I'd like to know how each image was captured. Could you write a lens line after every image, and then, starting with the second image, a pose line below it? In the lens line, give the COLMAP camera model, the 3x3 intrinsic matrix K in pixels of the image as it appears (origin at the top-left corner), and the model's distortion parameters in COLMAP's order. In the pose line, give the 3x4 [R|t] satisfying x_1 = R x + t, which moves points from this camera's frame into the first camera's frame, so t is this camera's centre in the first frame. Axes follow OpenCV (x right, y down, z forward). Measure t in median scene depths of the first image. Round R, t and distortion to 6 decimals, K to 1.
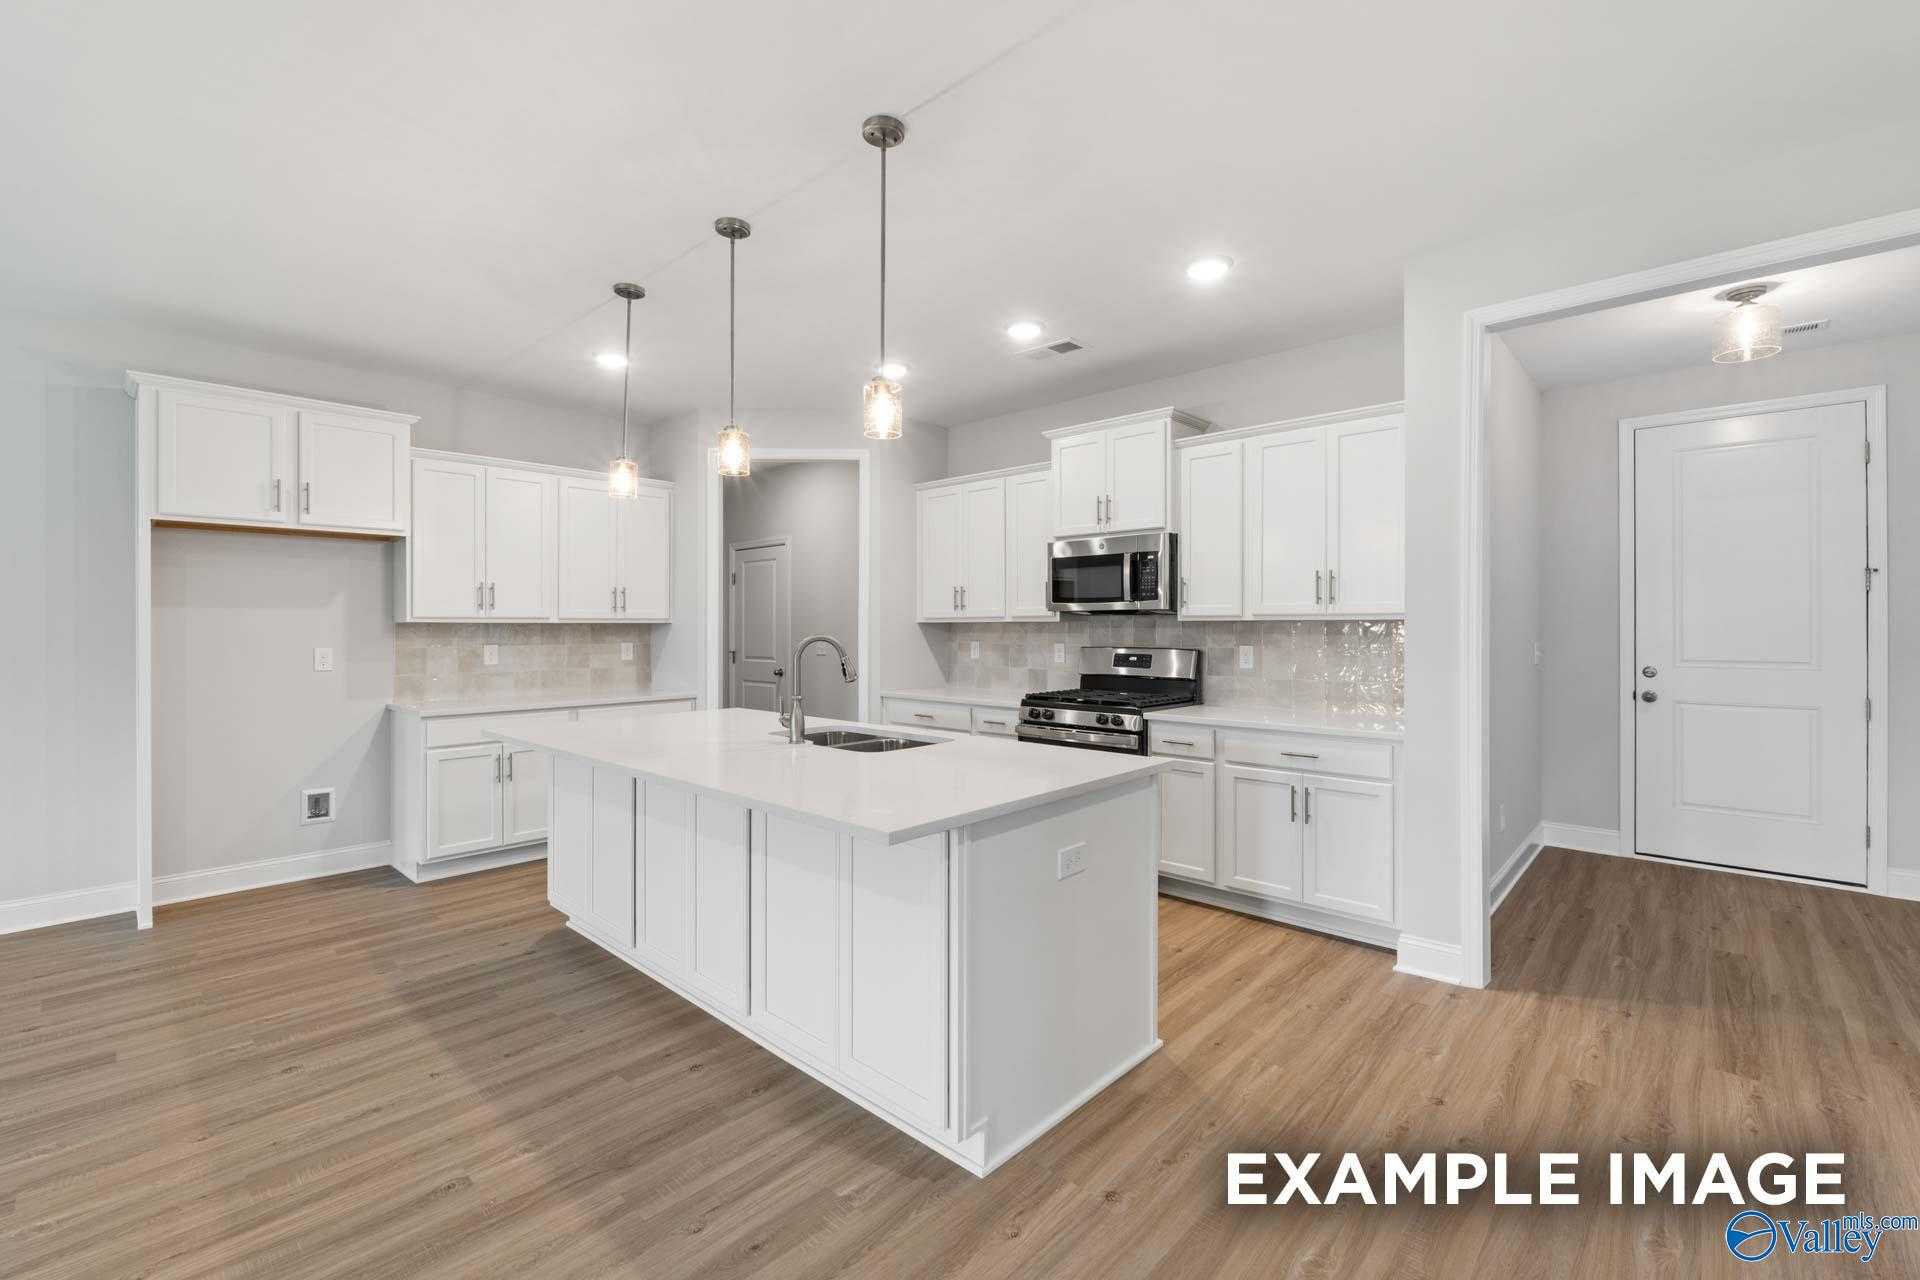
lens RADIAL K [[794.4, 0, 952.4], [0, 794.4, 629.9], [0, 0, 1]] dist [-0.007460, -0.000422]
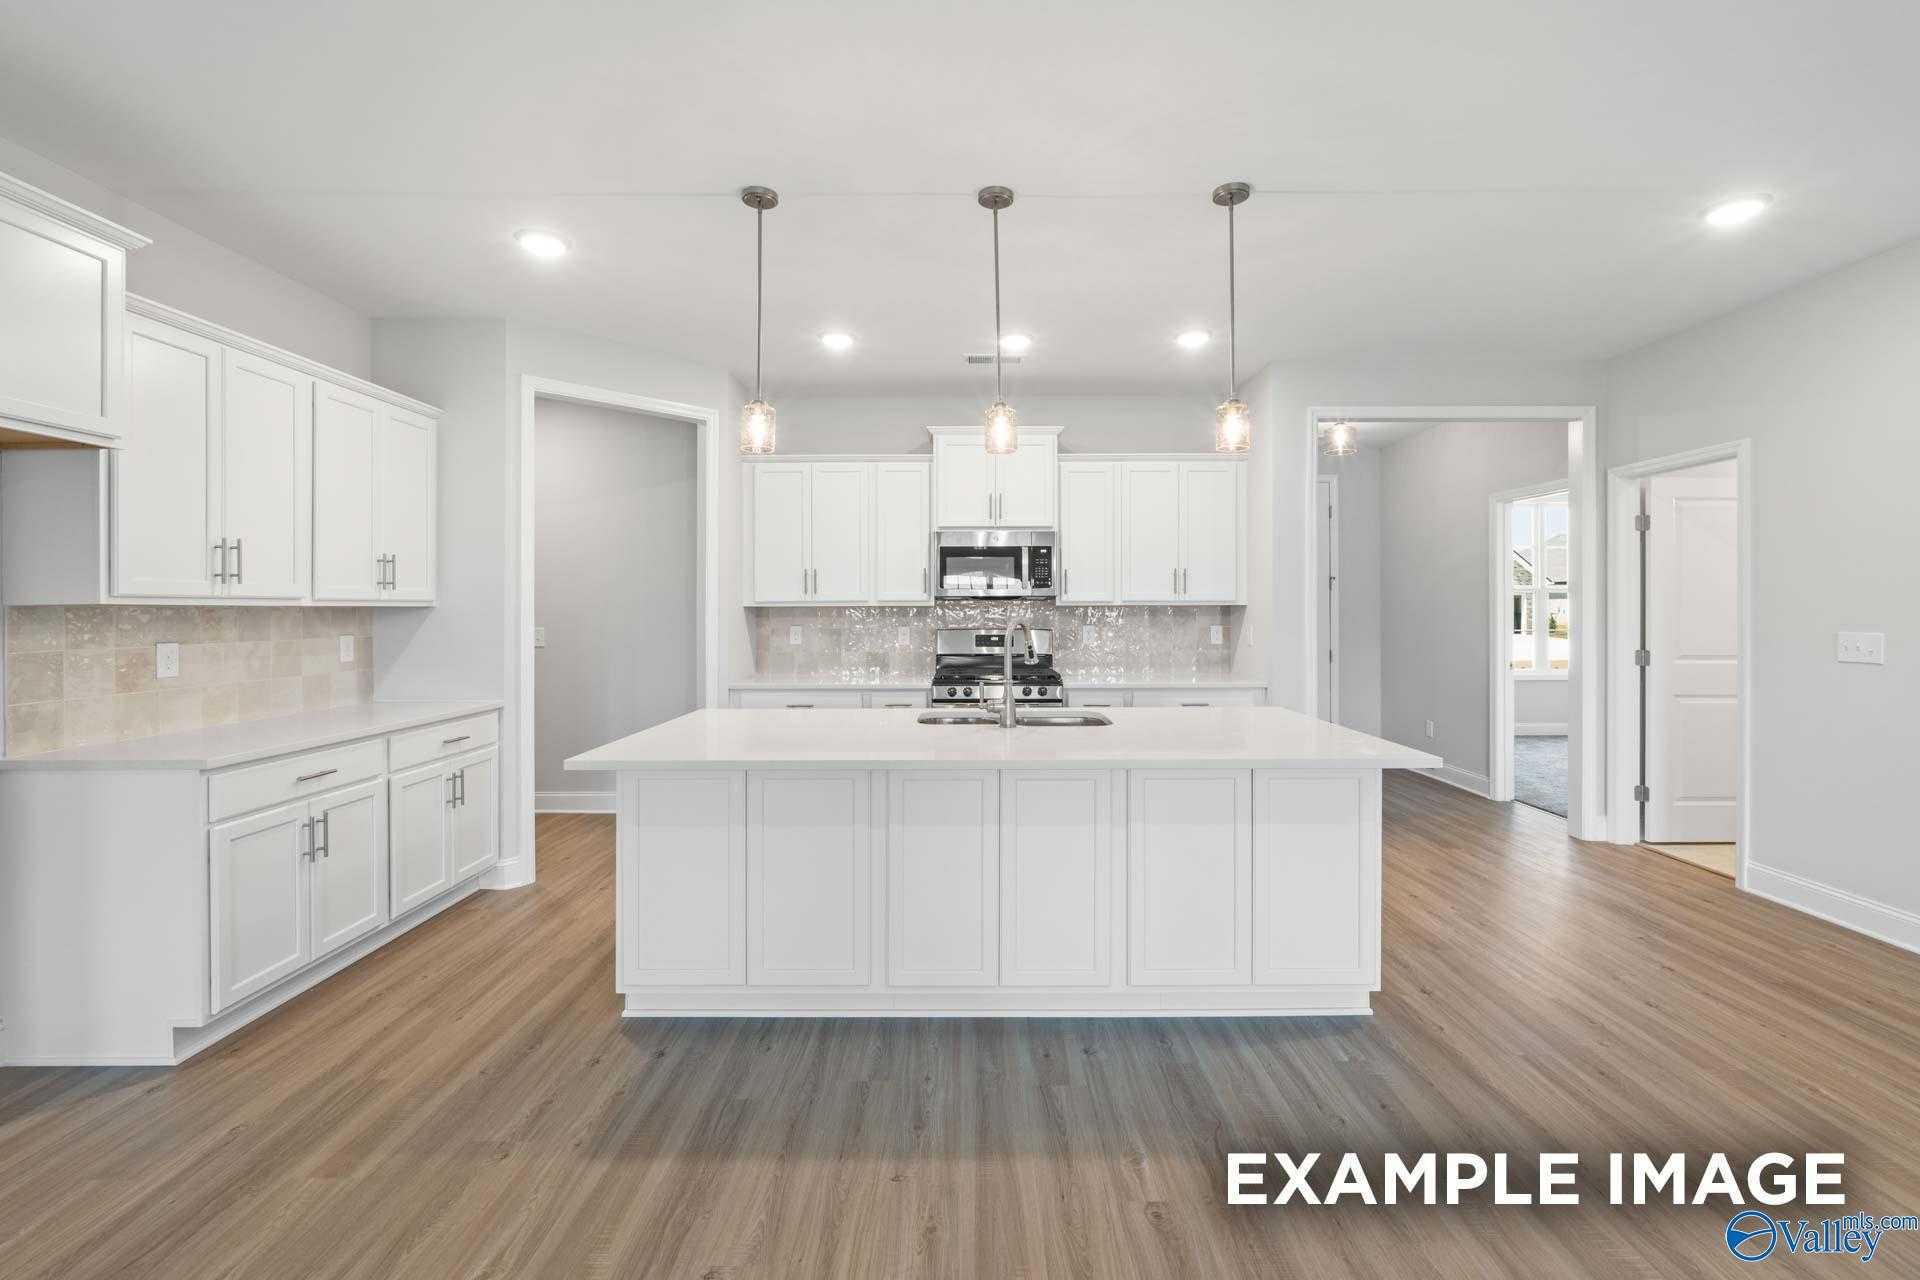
lens RADIAL K [[794.4, 0, 952.4], [0, 794.4, 629.9], [0, 0, 1]] dist [-0.007460, -0.000422]
pose [[0.748360, -0.017573, 0.663060, -0.630311], [0.003720, 0.999744, 0.022298, -0.002430], [-0.663282, -0.014220, 0.748234, 0.209951]]
